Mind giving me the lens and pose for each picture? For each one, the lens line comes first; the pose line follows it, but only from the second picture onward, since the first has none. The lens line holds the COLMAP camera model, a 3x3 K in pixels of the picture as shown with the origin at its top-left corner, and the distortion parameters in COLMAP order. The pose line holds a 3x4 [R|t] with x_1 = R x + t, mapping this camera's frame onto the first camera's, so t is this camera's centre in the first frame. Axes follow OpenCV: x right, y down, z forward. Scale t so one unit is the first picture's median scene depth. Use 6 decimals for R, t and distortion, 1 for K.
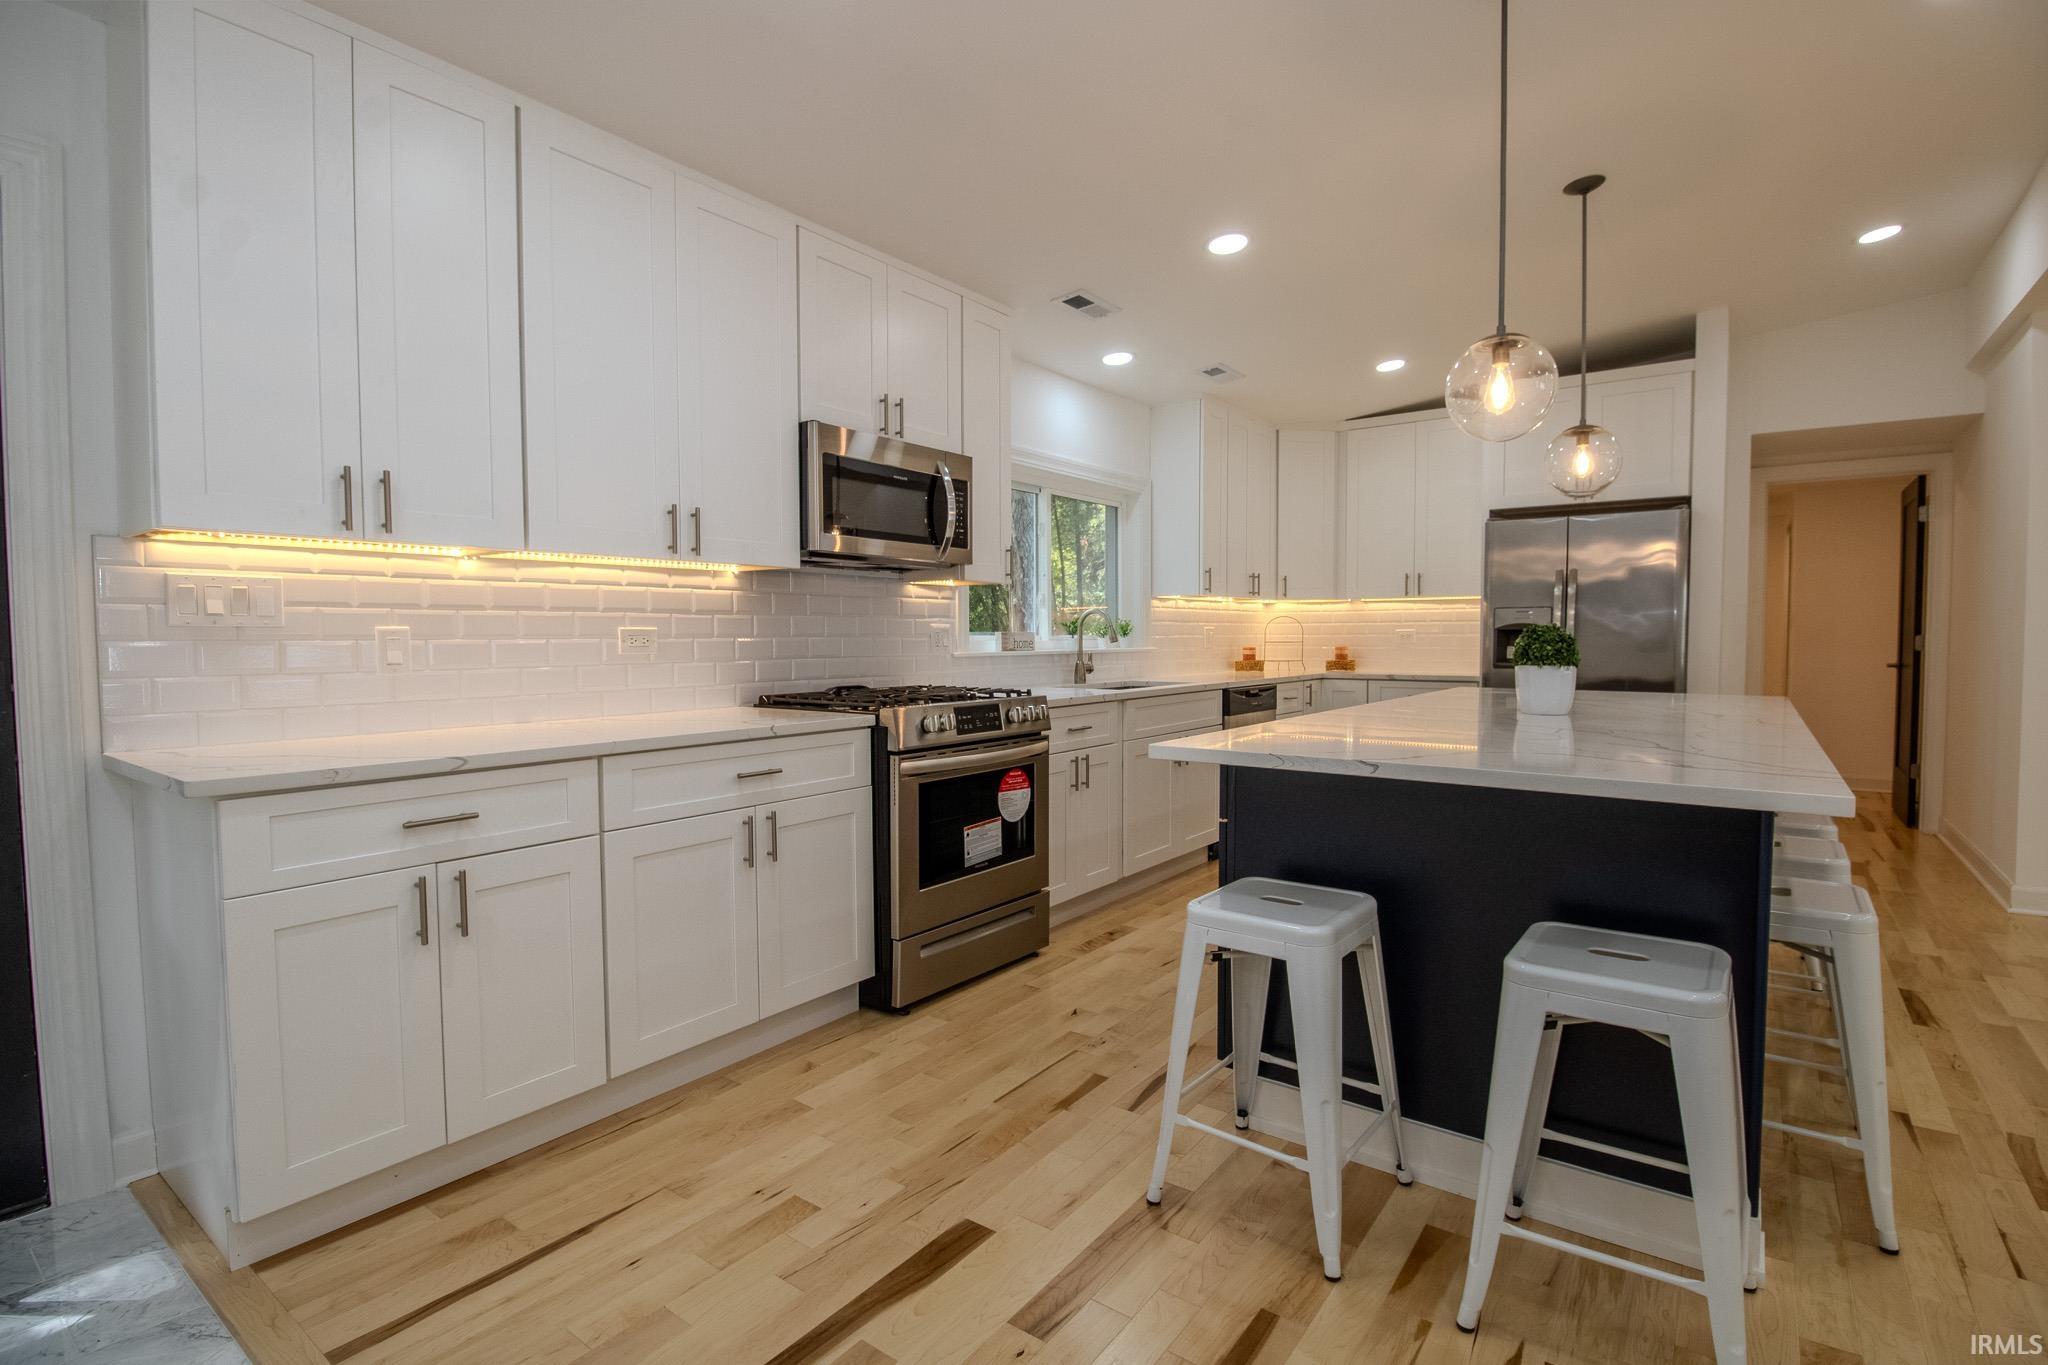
lens RADIAL K [[962.0, 0, 1043.9], [0, 962.0, 682.7], [0, 0, 1]] dist [-0.019389, -0.002850]
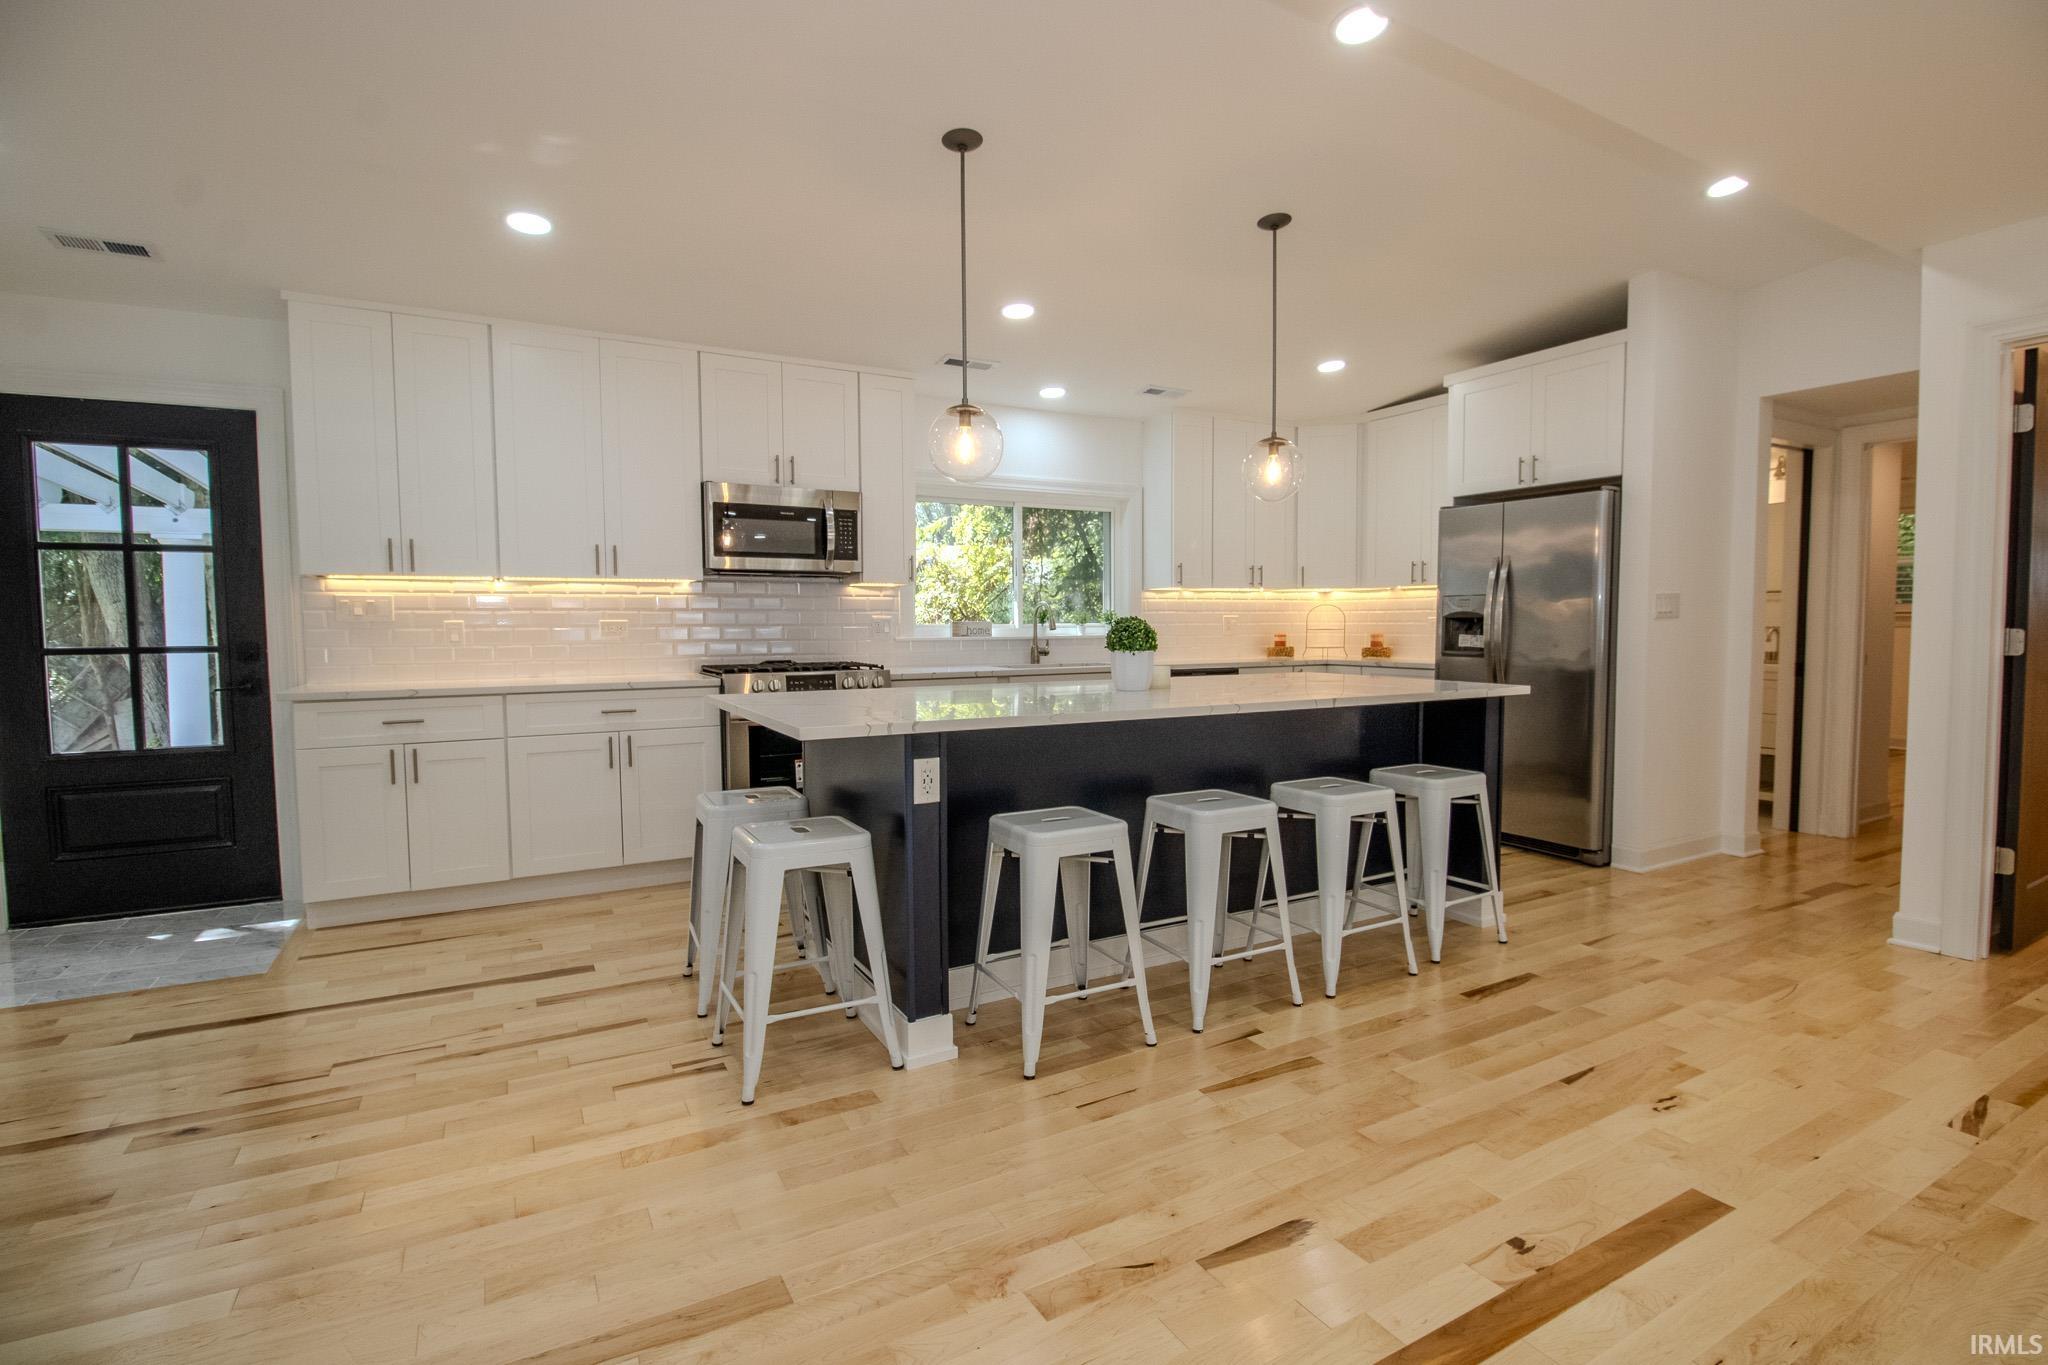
lens RADIAL K [[962.0, 0, 1038.3], [0, 962.0, 682.6], [0, 0, 1]] dist [-0.019389, -0.002850]
pose [[0.913240, 0.024492, -0.406686, 0.733040], [-0.018538, 0.999656, 0.018575, 0.002487], [0.407001, -0.009425, 0.913379, -0.135991]]
